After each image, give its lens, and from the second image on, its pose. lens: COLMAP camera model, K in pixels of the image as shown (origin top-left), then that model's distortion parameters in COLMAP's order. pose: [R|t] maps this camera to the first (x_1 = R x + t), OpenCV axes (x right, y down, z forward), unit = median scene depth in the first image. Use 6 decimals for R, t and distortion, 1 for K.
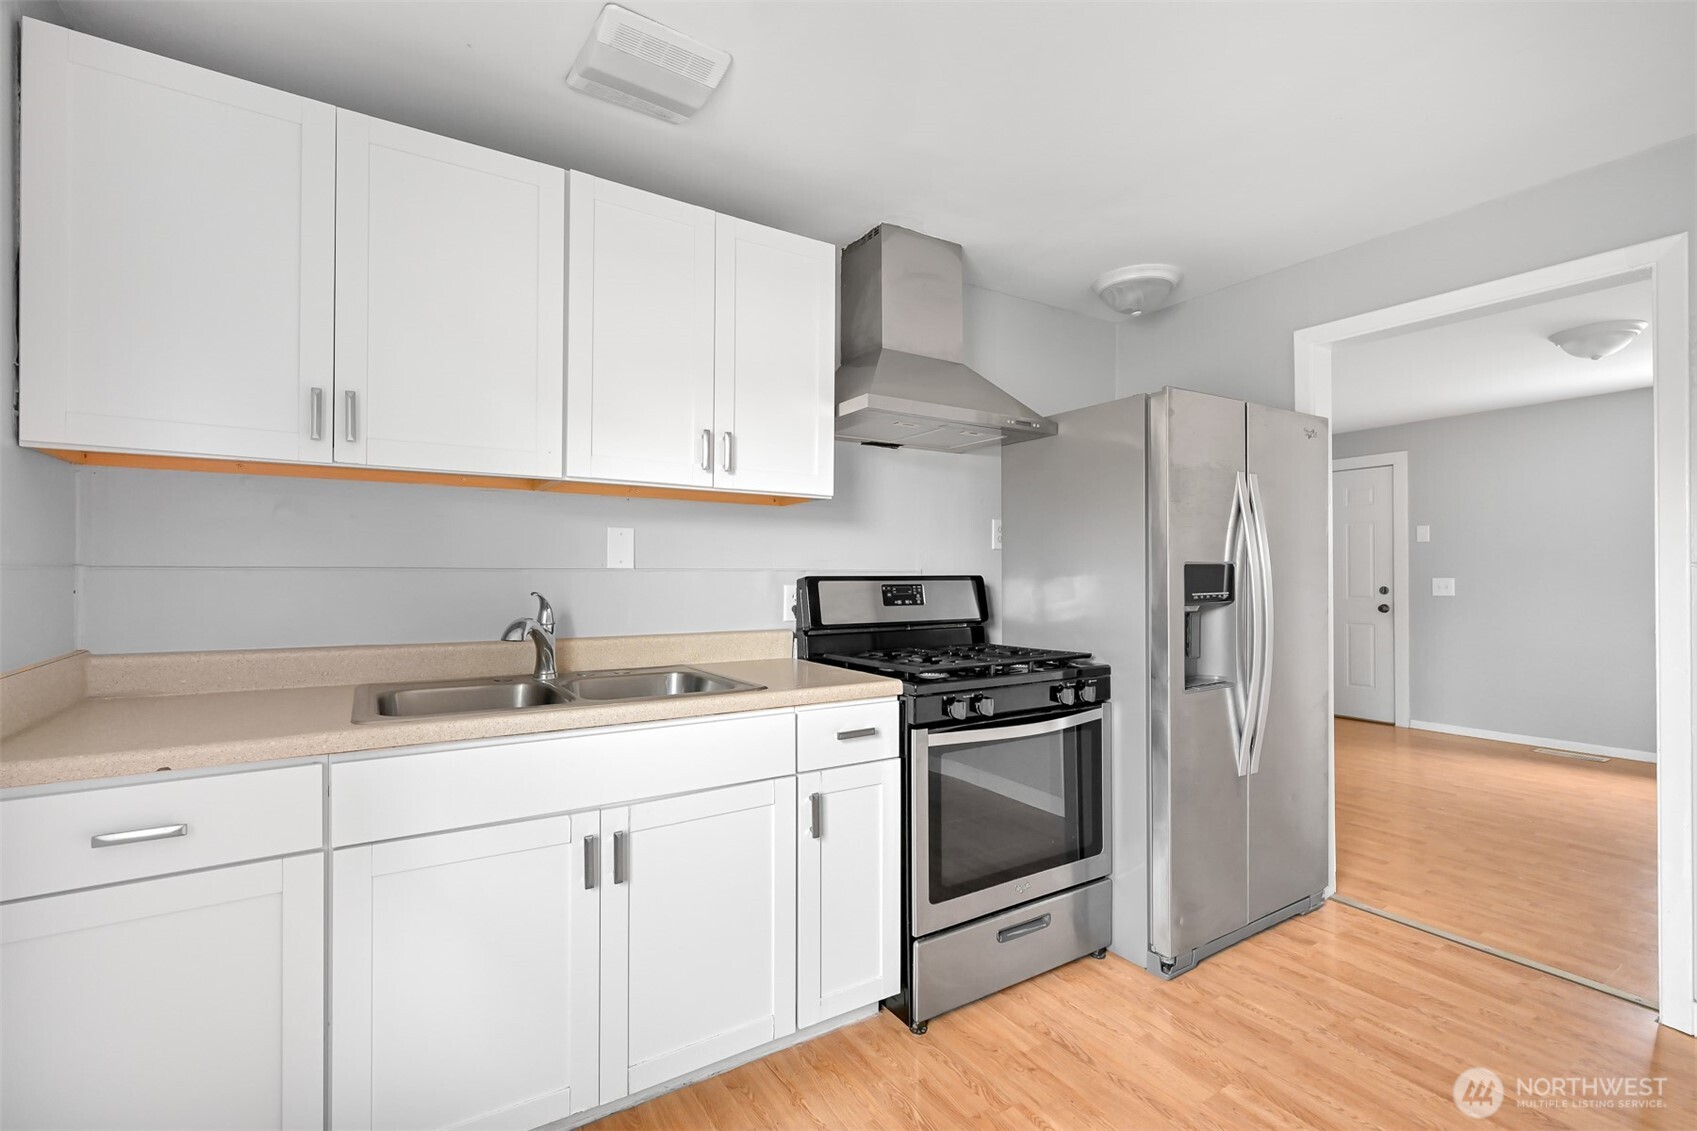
lens RADIAL K [[733.1, 0, 847.9], [0, 733.1, 570.4], [0, 0, 1]] dist [-0.001511, -0.000170]
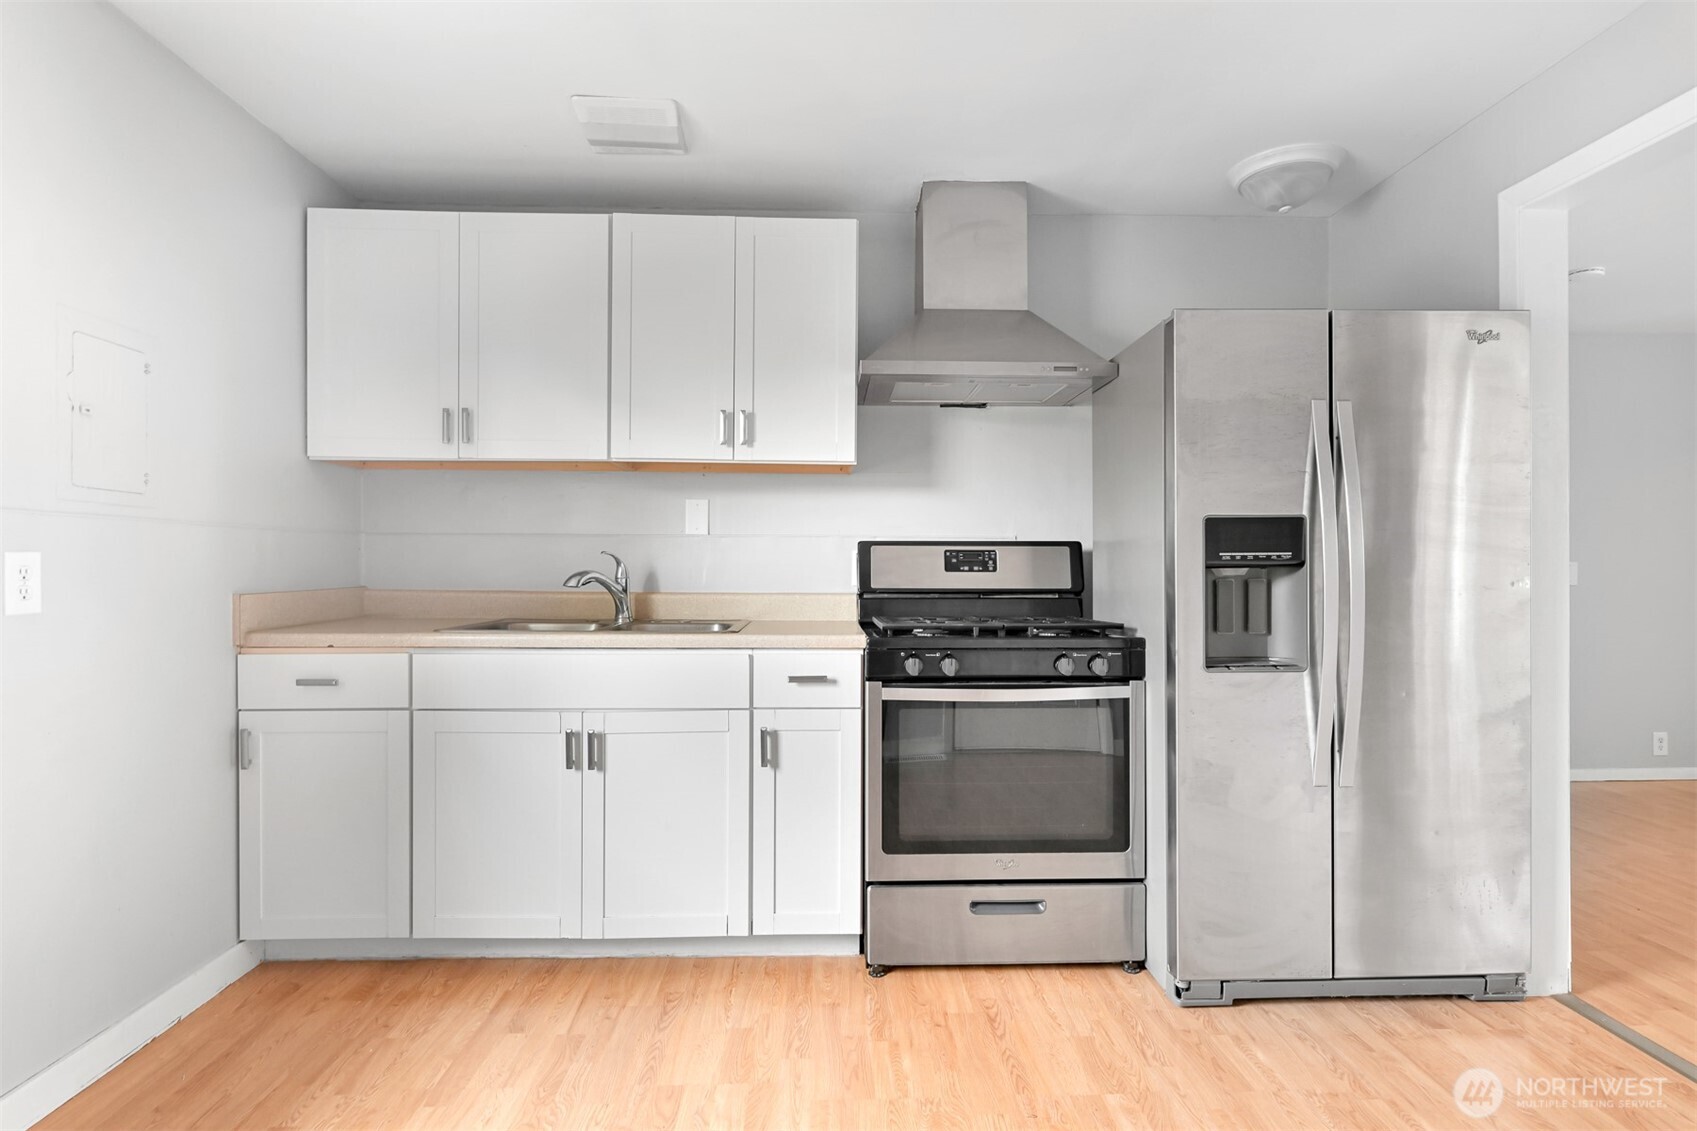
lens RADIAL K [[854.9, 0, 848.5], [0, 854.9, 565.5], [0, 0, 1]] dist [-0.000370, 0.000059]
pose [[0.862721, 0.002243, -0.505676, 0.596549], [-0.001113, 0.999996, 0.002537, 0.043792], [0.505680, -0.001626, 0.862720, -0.051095]]
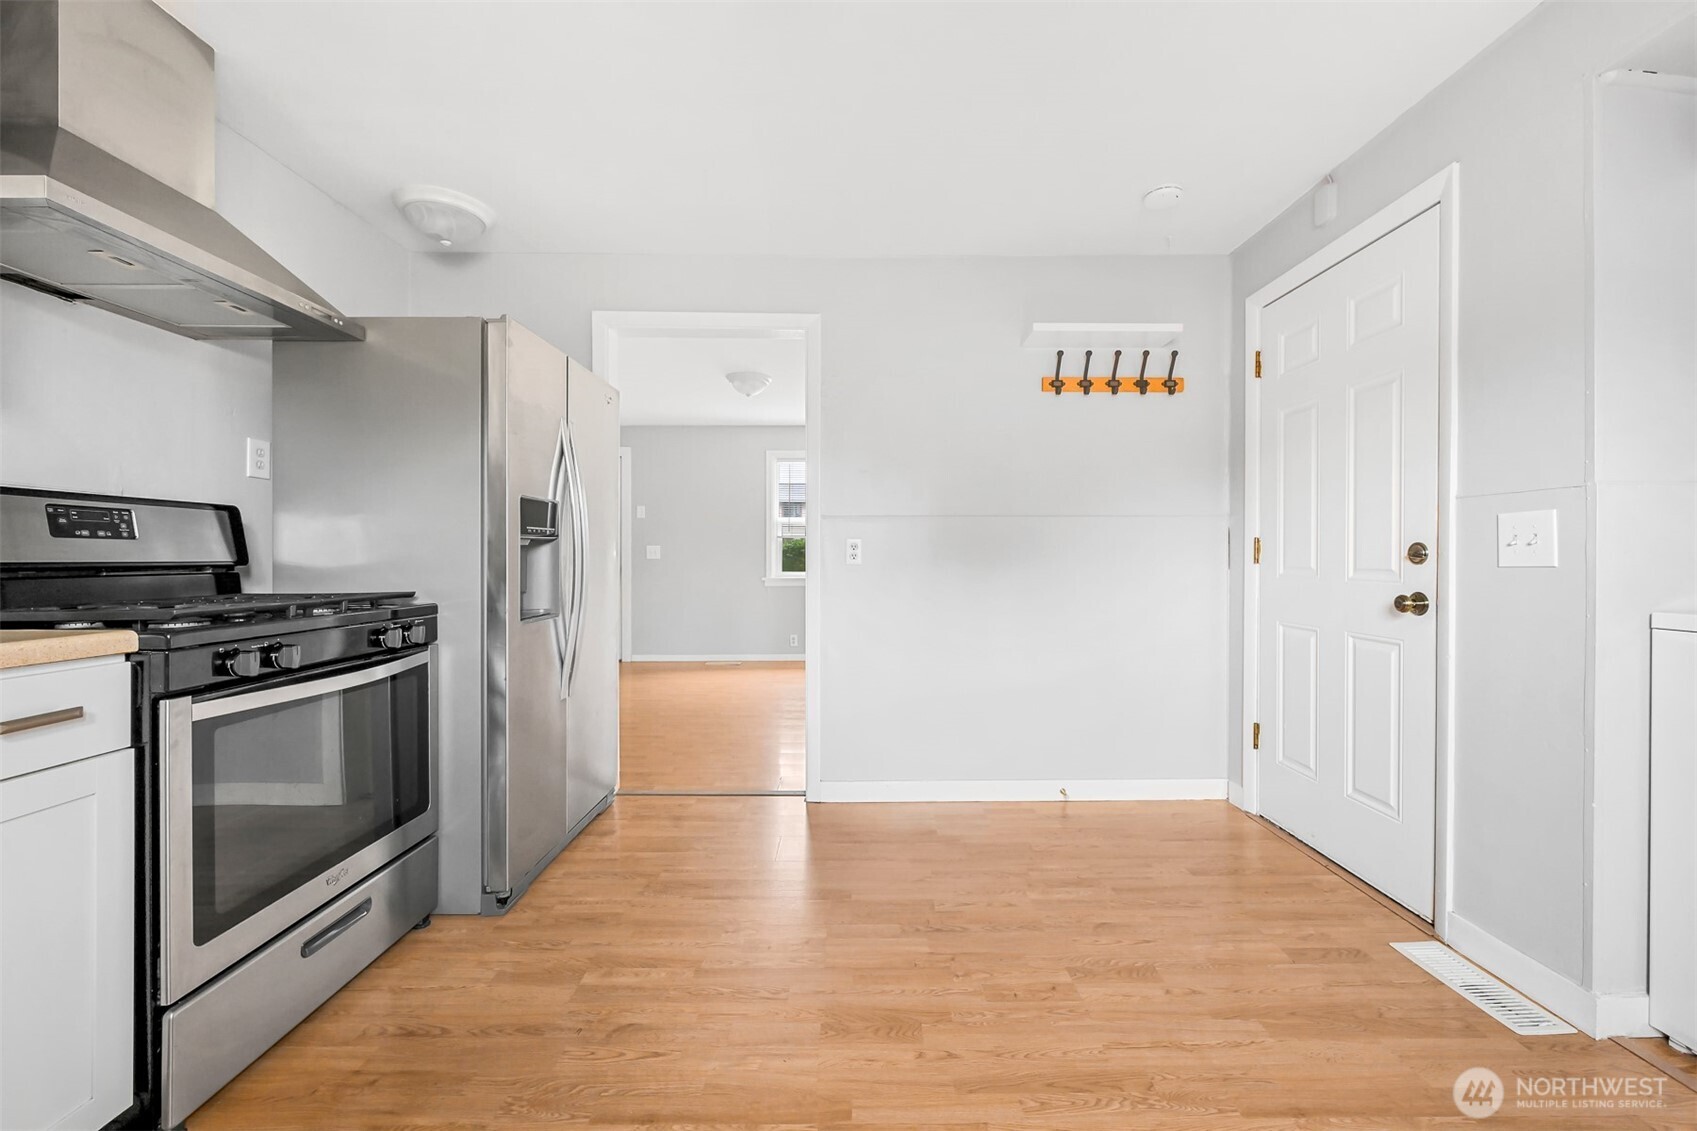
lens RADIAL K [[672.7, 0, 842.9], [0, 672.7, 556.8], [0, 0, 1]] dist [-0.002873, -0.000215]
pose [[0.536332, 0.004168, 0.843997, -0.085174], [-0.006587, 0.999978, -0.000752, 0.071795], [-0.843982, -0.005156, 0.536347, 0.125345]]
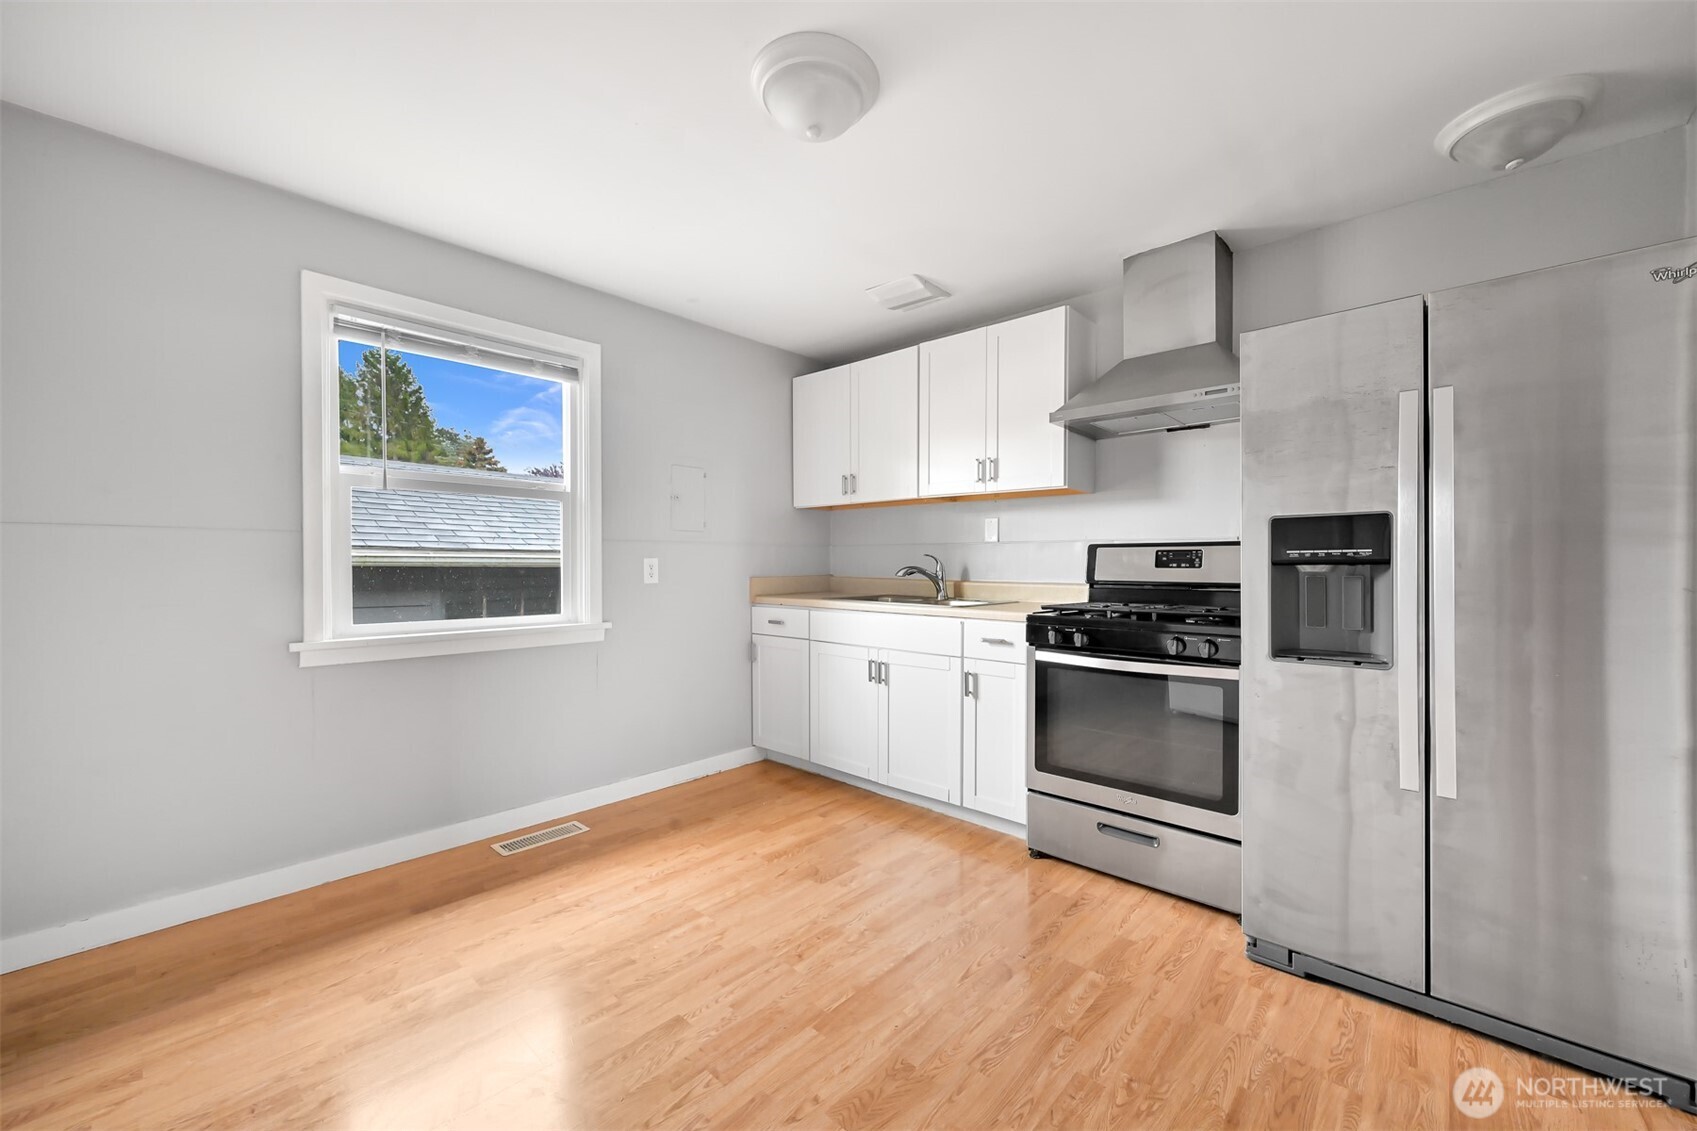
lens RADIAL K [[654.5, 0, 848.5], [0, 654.5, 565.5], [0, 0, 1]] dist [0.000464, -0.000026]
pose [[0.269669, 0.004789, -0.962941, 1.094817], [0.002250, 0.999982, 0.005603, 0.043909], [0.962950, -0.003678, 0.269653, 0.270697]]
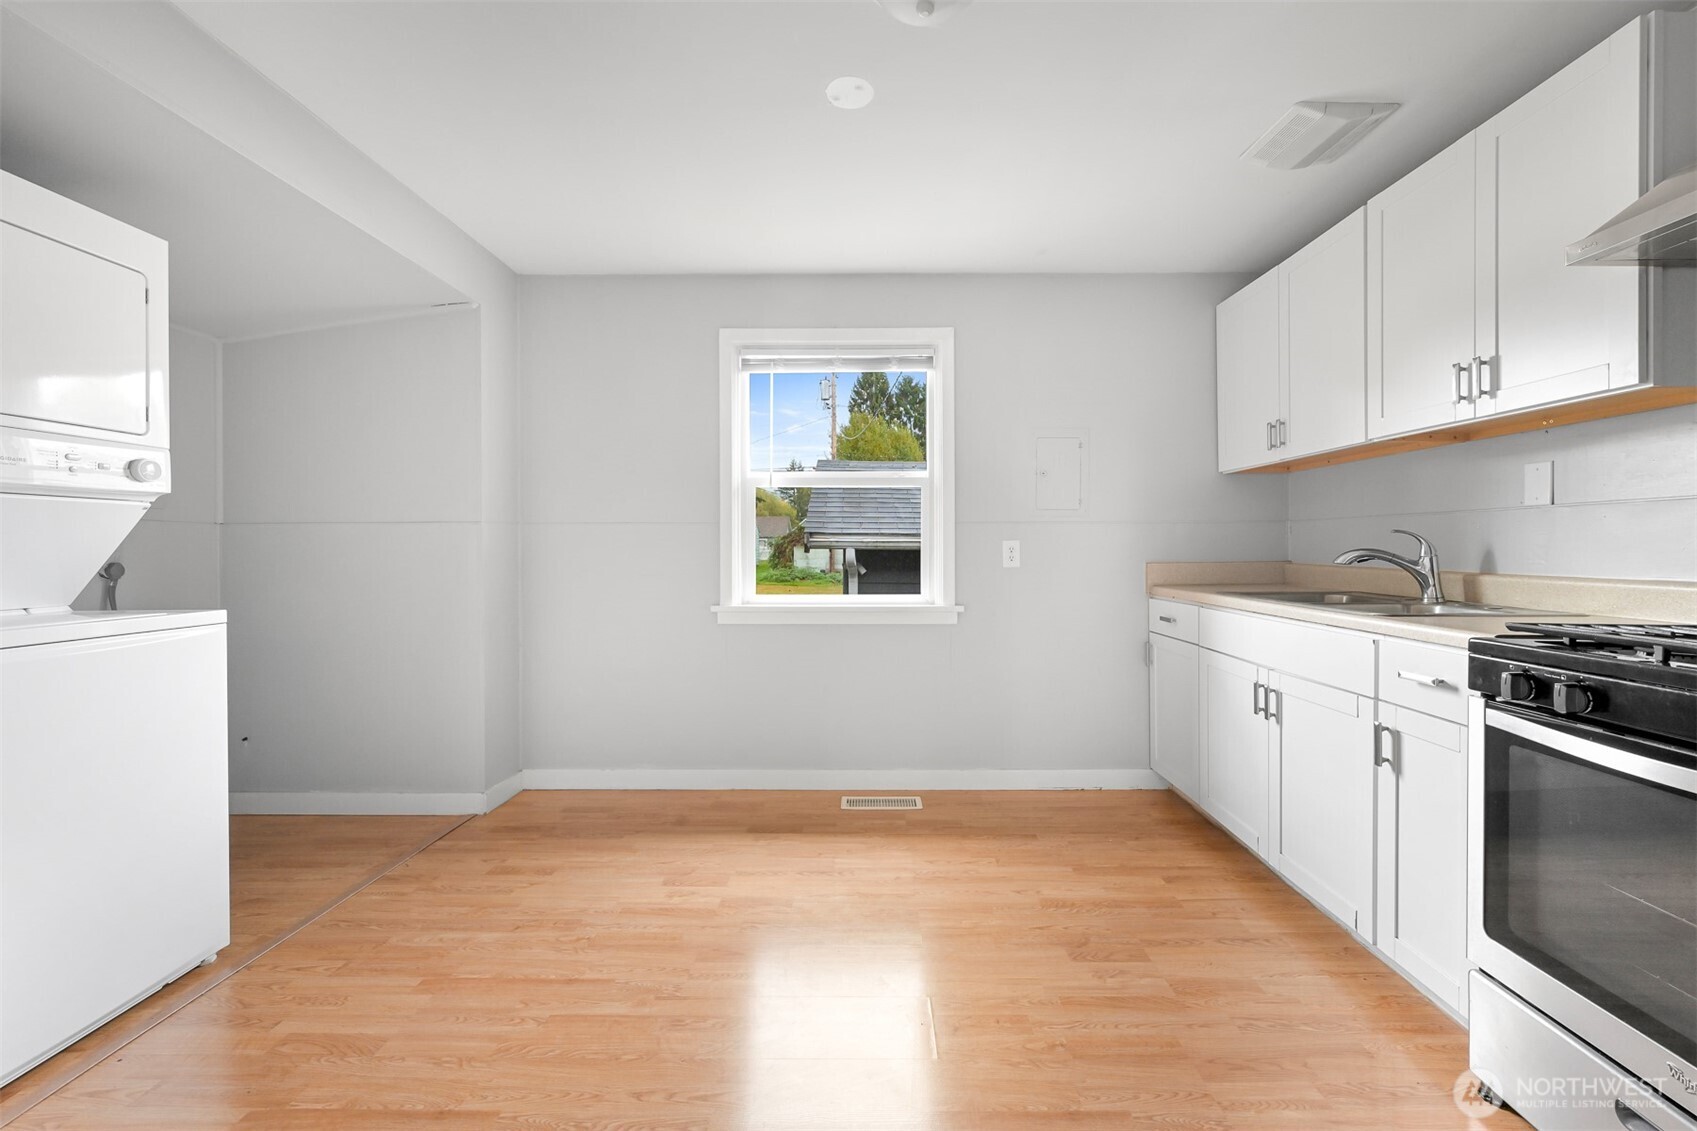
lens RADIAL K [[663.6, 0, 874.2], [0, 663.6, 549.0], [0, 0, 1]] dist [-0.000237, -0.000108]
pose [[-0.523006, 0.002941, -0.852324, 0.901042], [0.005506, 0.999985, 0.000072, 0.050838], [0.852311, -0.004655, -0.523015, 0.726782]]
